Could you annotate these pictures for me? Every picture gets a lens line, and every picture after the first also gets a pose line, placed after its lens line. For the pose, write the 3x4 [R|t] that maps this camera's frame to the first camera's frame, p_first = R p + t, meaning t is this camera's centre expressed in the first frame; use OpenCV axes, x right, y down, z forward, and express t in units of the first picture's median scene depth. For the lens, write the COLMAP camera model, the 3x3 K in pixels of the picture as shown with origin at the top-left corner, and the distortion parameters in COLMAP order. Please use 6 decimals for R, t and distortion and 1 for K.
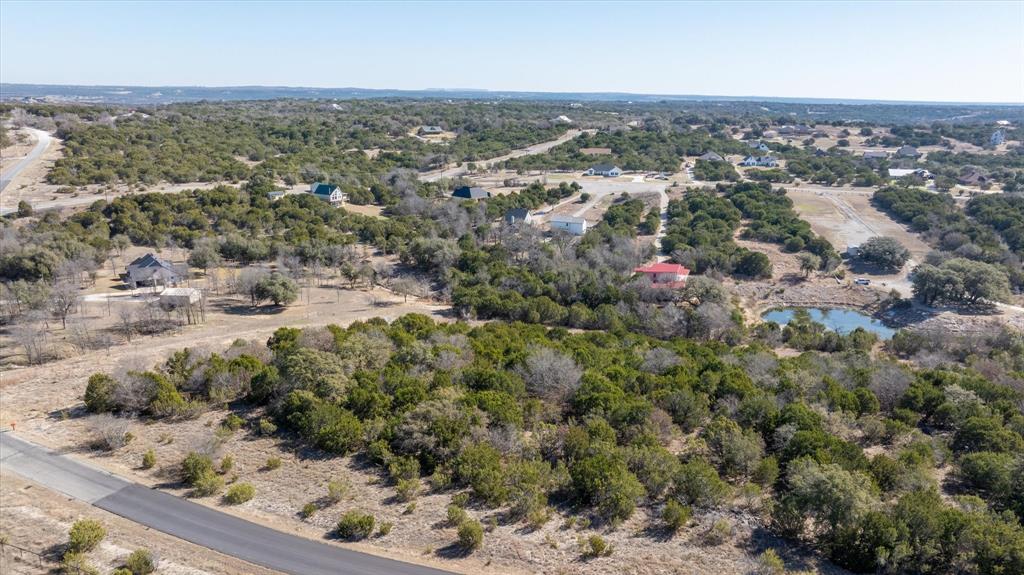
lens RADIAL K [[727.4, 0, 514.7], [0, 727.4, 289.2], [0, 0, 1]] dist [-0.031420, 0.029224]
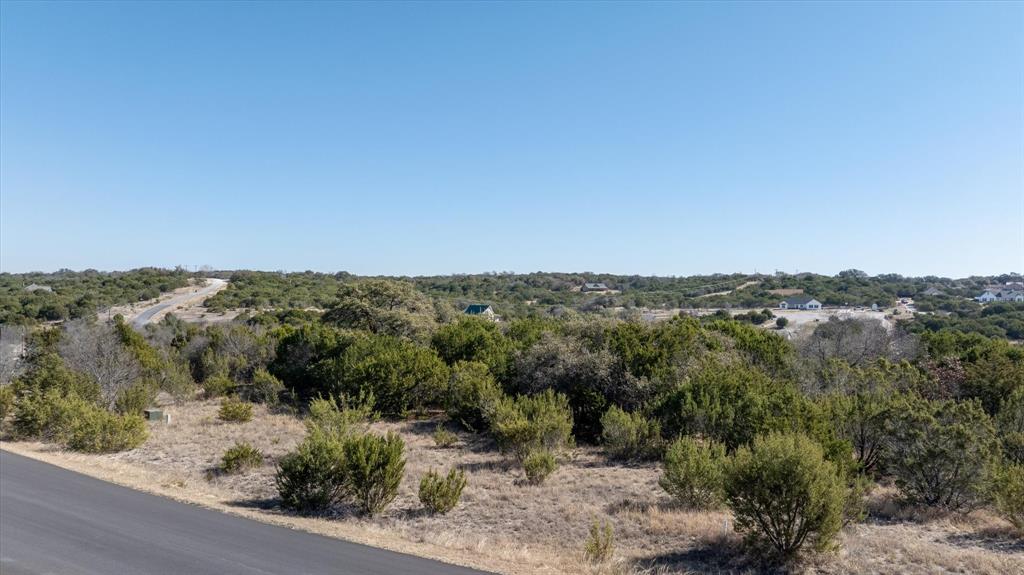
lens RADIAL K [[727.4, 0, 514.7], [0, 727.4, 289.2], [0, 0, 1]] dist [-0.031420, 0.029224]
pose [[0.976055, -0.010888, -0.217249, -0.017986], [-0.049063, 0.961990, -0.268642, 0.065862], [0.211917, 0.272868, 0.938421, 0.145074]]
